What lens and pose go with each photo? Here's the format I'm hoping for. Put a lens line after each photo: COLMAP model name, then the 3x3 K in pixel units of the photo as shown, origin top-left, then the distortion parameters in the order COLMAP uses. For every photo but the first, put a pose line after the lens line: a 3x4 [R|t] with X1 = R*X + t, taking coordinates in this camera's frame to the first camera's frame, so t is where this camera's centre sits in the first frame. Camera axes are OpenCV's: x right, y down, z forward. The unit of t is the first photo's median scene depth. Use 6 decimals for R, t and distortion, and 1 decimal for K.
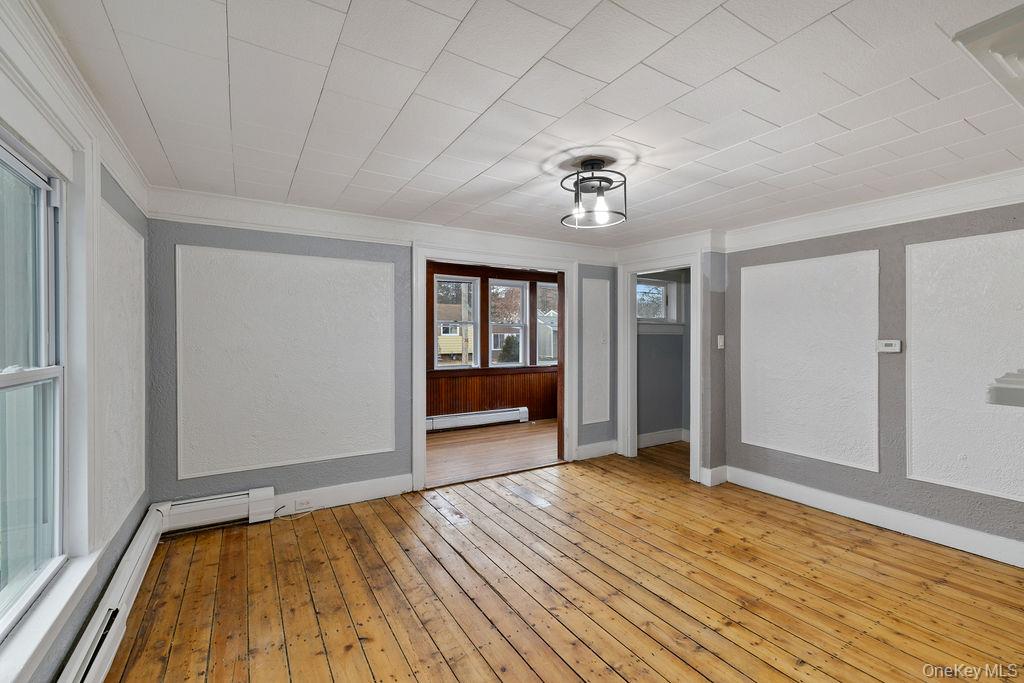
lens RADIAL K [[438.9, 0, 510.2], [0, 438.9, 339.5], [0, 0, 1]] dist [0.000437, 0.000157]
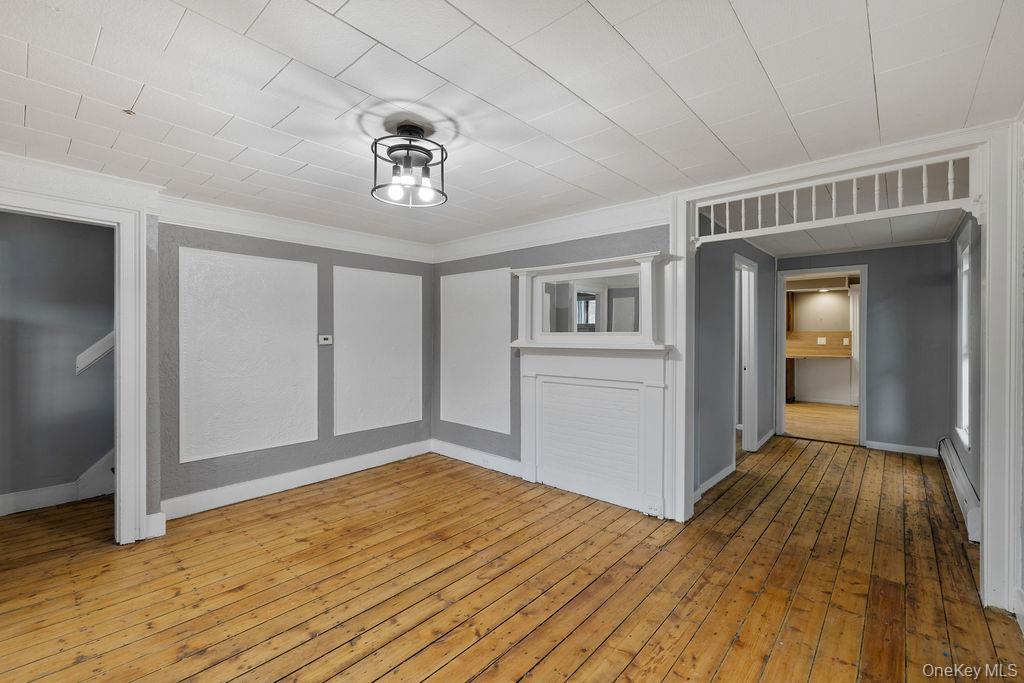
lens RADIAL K [[438.6, 0, 519.2], [0, 438.6, 335.3], [0, 0, 1]] dist [0.001620, 0.000526]
pose [[-0.302456, -0.003019, 0.953158, -0.514785], [0.004275, 0.999981, 0.004524, -0.002013], [-0.953154, 0.005443, -0.302438, 0.779299]]
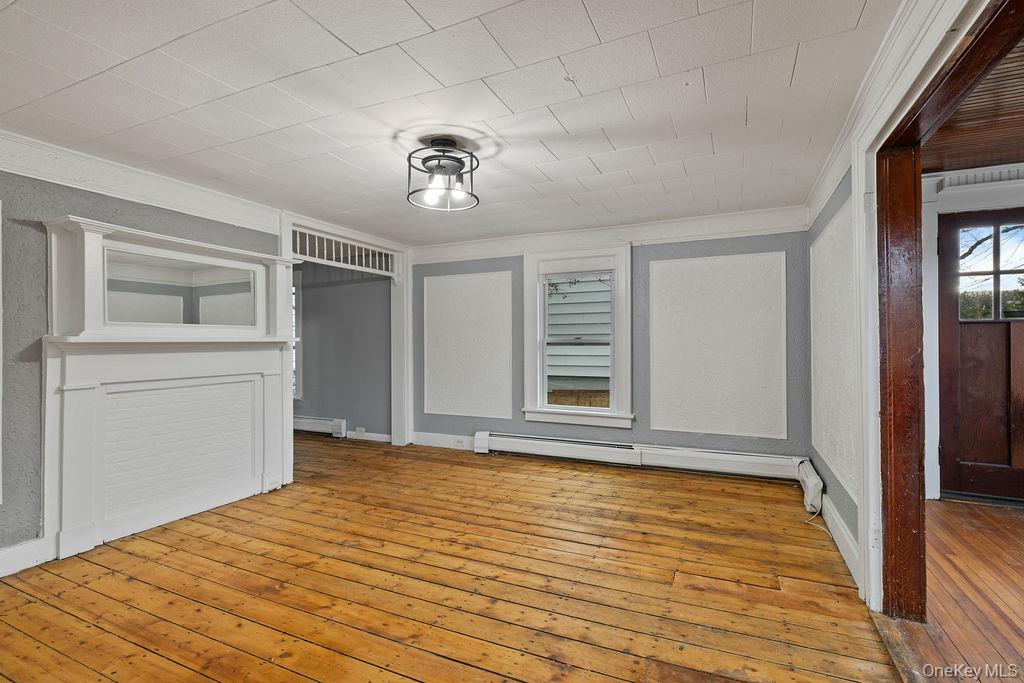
lens RADIAL K [[483.8, 0, 503.5], [0, 483.8, 342.8], [0, 0, 1]] dist [0.000312, 0.000372]
pose [[-0.835136, 0.003321, -0.550033, 0.466123], [0.002040, 0.999994, 0.002941, 0.067157], [0.550039, 0.001334, -0.835138, 1.396414]]
